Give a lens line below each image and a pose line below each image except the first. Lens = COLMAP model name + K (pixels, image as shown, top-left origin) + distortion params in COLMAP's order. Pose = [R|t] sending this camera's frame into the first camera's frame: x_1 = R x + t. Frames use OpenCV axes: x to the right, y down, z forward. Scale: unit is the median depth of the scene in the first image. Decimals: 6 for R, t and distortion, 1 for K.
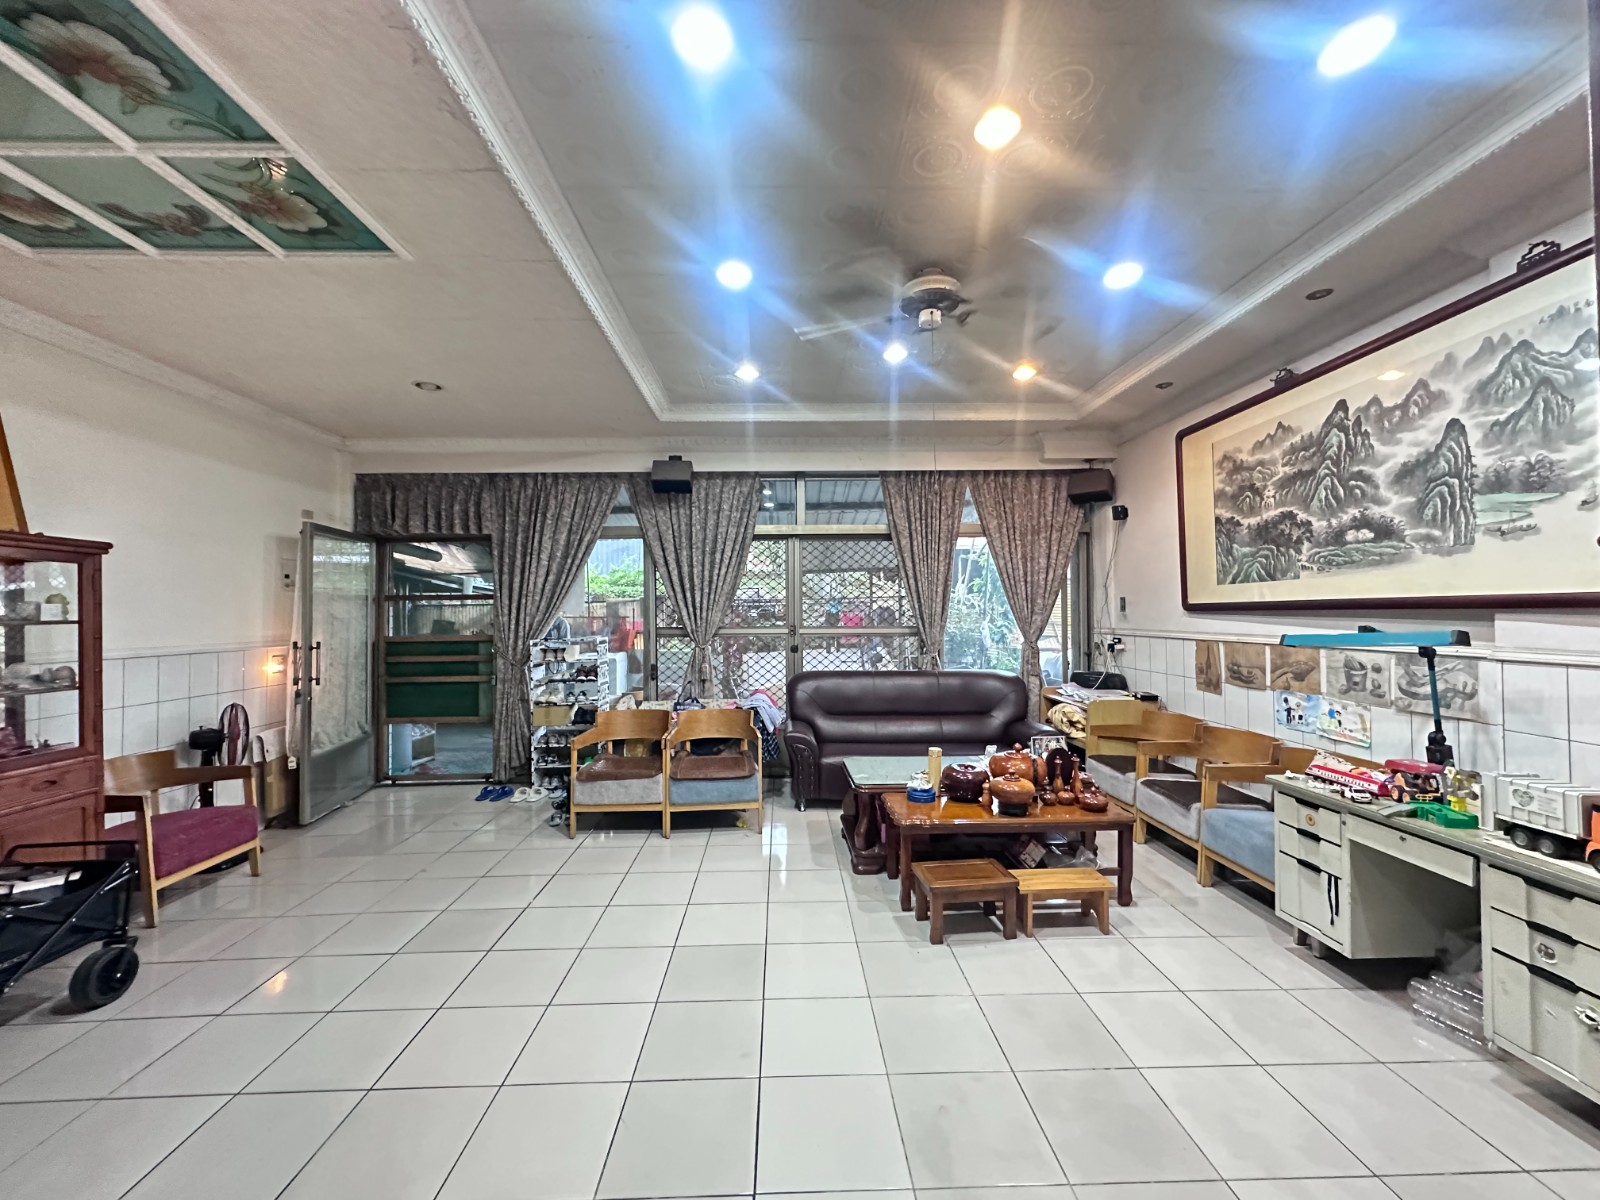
lens RADIAL K [[633.9, 0, 801.7], [0, 633.9, 602.7], [0, 0, 1]] dist [-0.001151, -0.000346]
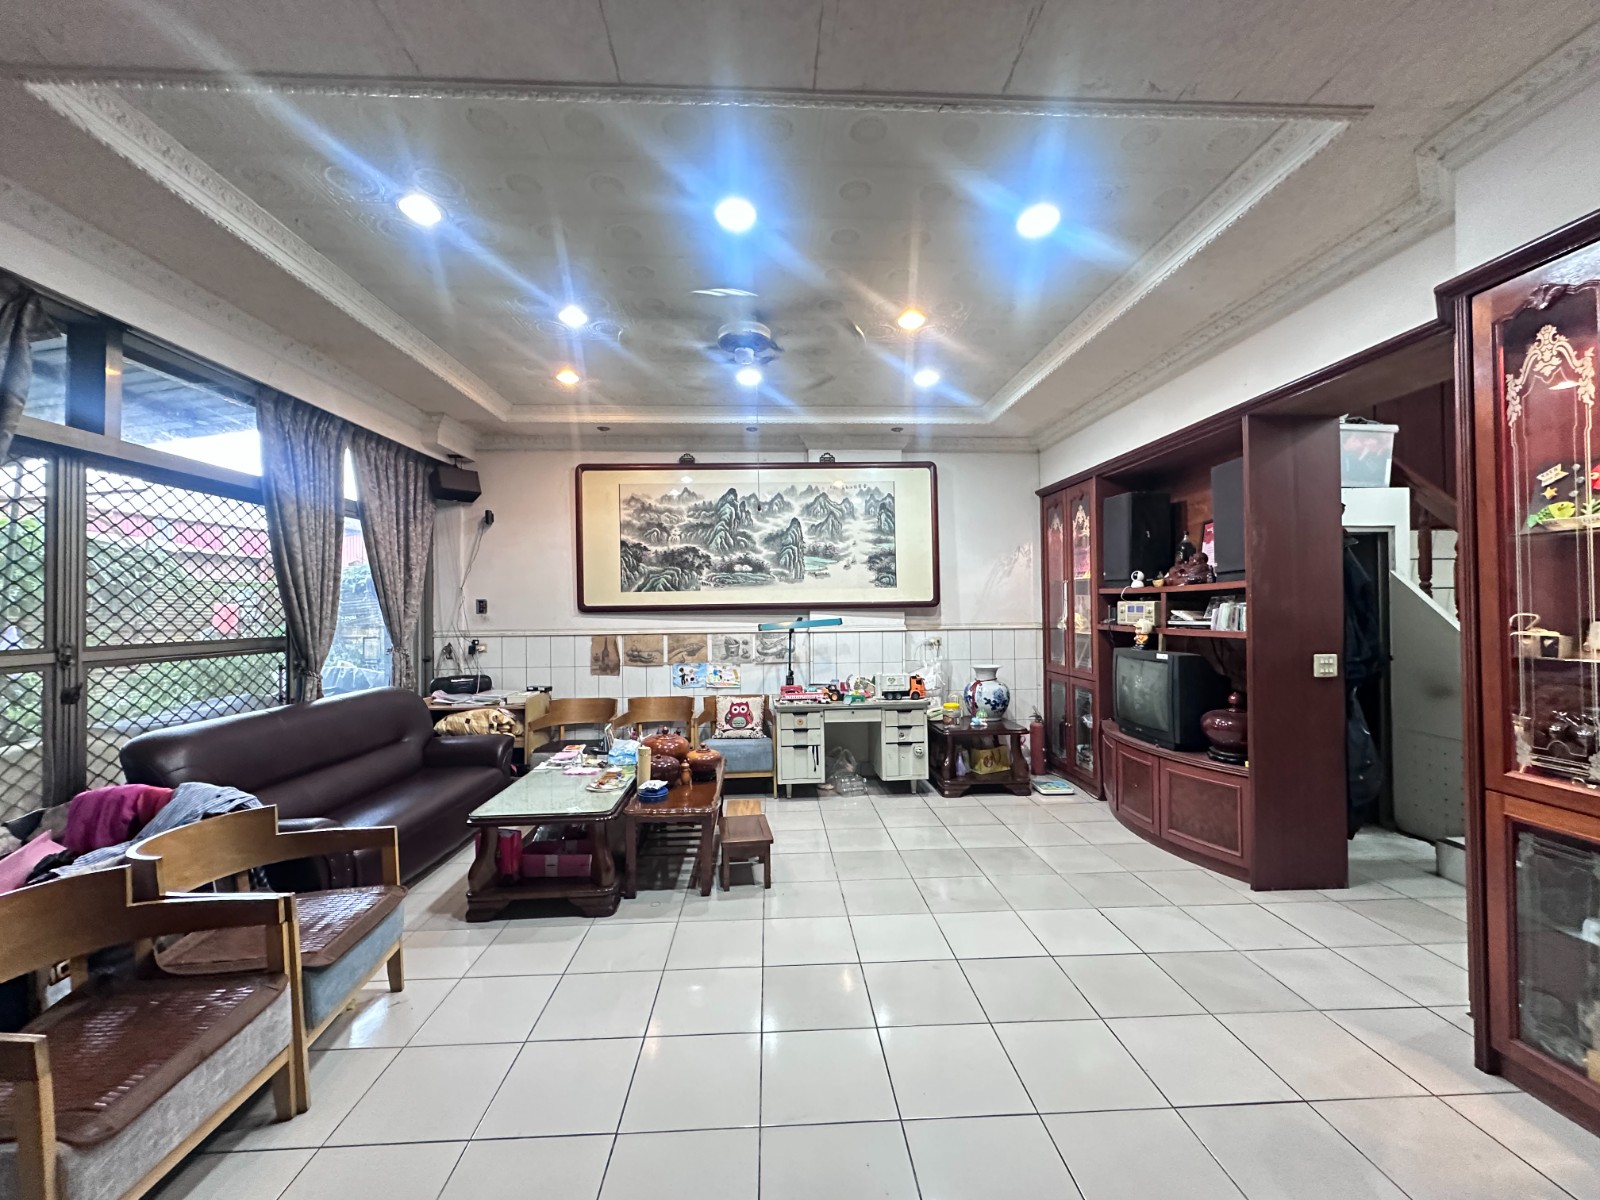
lens RADIAL K [[633.9, 0, 797.4], [0, 633.9, 600.4], [0, 0, 1]] dist [-0.001151, -0.000346]
pose [[-0.012136, 0.019173, 0.999743, -0.853231], [-0.003302, 0.999810, -0.019214, 0.017292], [-0.999921, -0.003534, -0.012071, 0.824947]]
